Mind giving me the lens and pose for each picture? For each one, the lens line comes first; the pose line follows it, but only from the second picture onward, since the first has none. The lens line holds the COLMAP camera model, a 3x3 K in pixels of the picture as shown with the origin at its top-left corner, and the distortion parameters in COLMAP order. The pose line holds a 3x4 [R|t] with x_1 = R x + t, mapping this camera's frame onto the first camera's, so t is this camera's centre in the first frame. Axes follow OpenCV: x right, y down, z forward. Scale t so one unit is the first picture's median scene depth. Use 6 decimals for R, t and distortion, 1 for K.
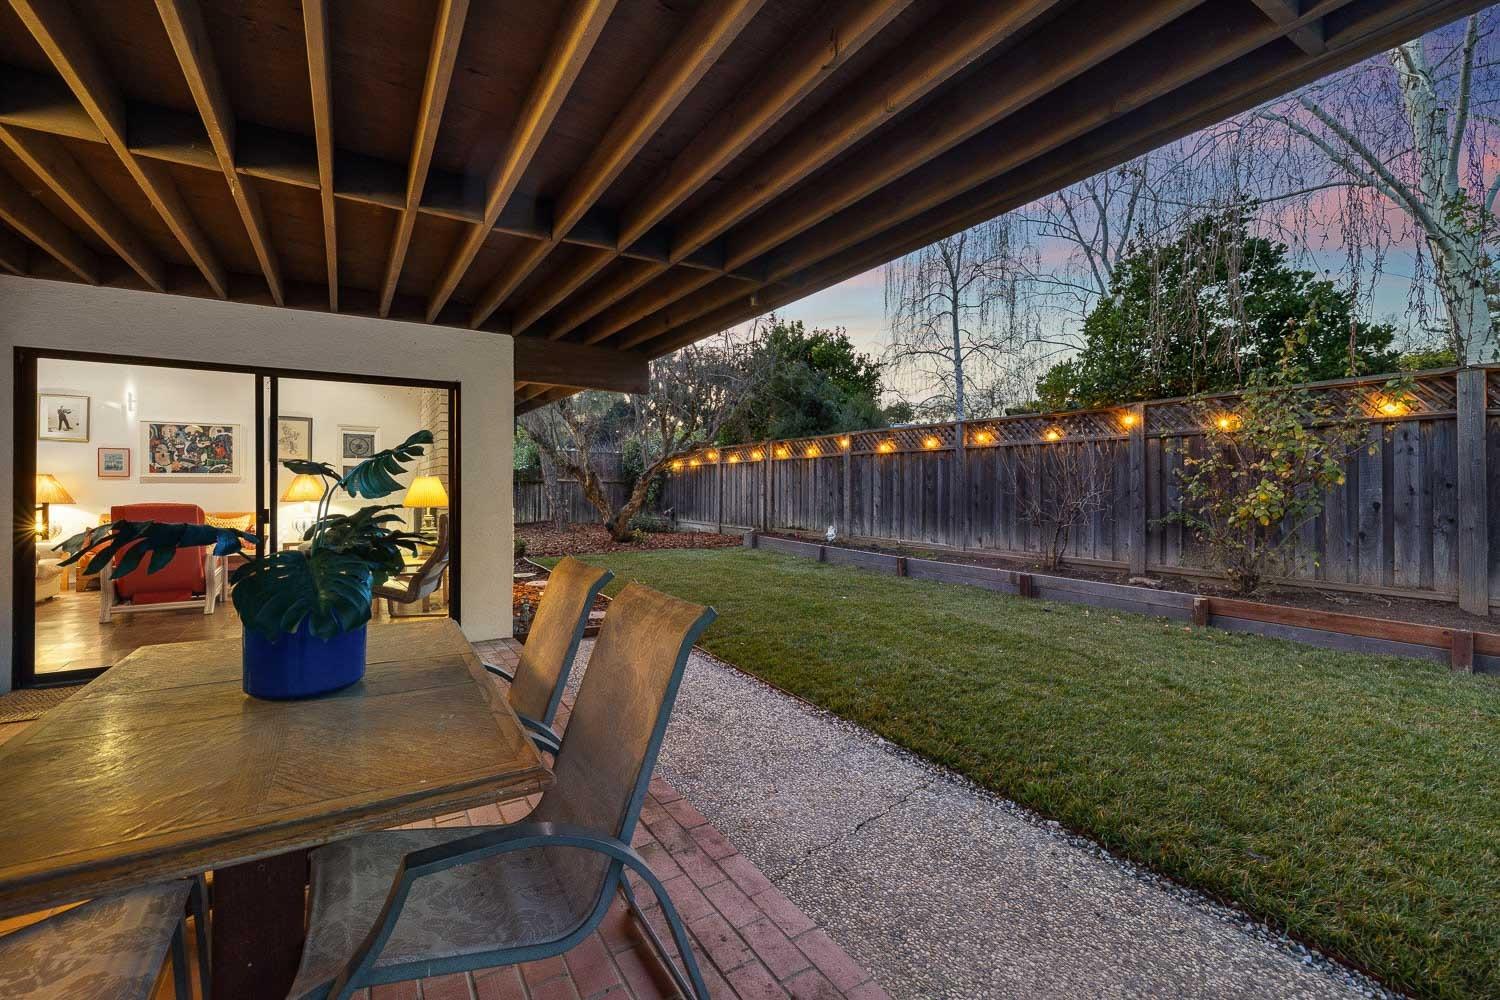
lens RADIAL K [[630.4, 0, 707.3], [0, 630.4, 470.3], [0, 0, 1]] dist [0.000673, -0.000293]
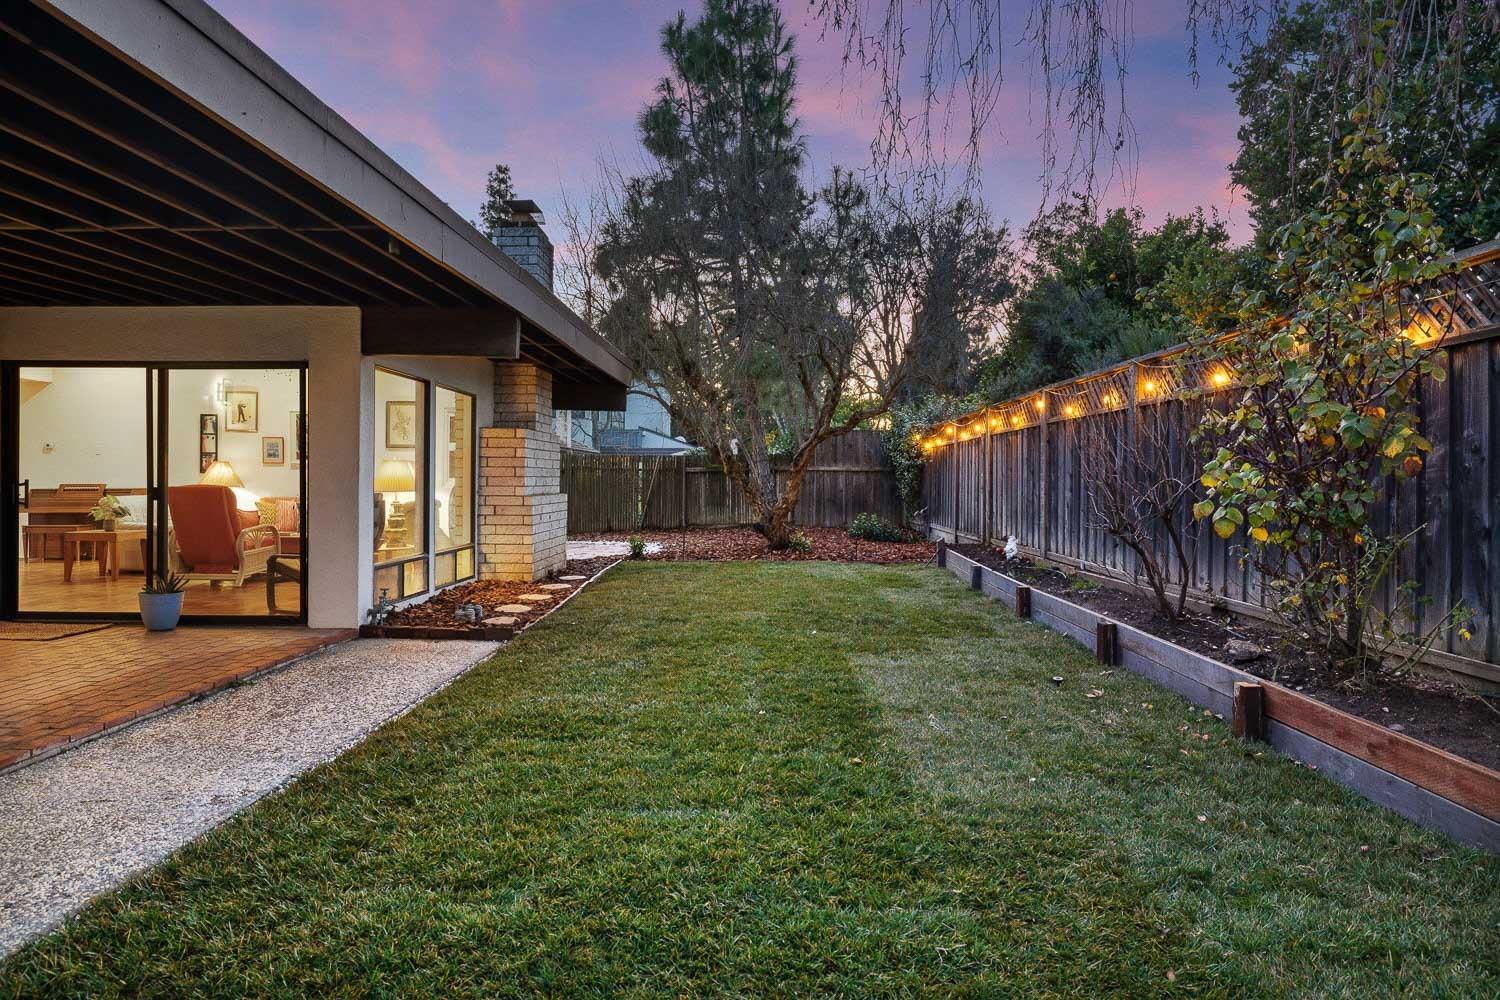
lens RADIAL K [[881.3, 0, 722.6], [0, 881.3, 475.1], [0, 0, 1]] dist [-0.000627, -0.000068]
pose [[0.843663, 0.001042, -0.536872, 0.650731], [0.008594, 0.999844, 0.015444, 0.016129], [0.536805, -0.017643, 0.843522, 0.140050]]
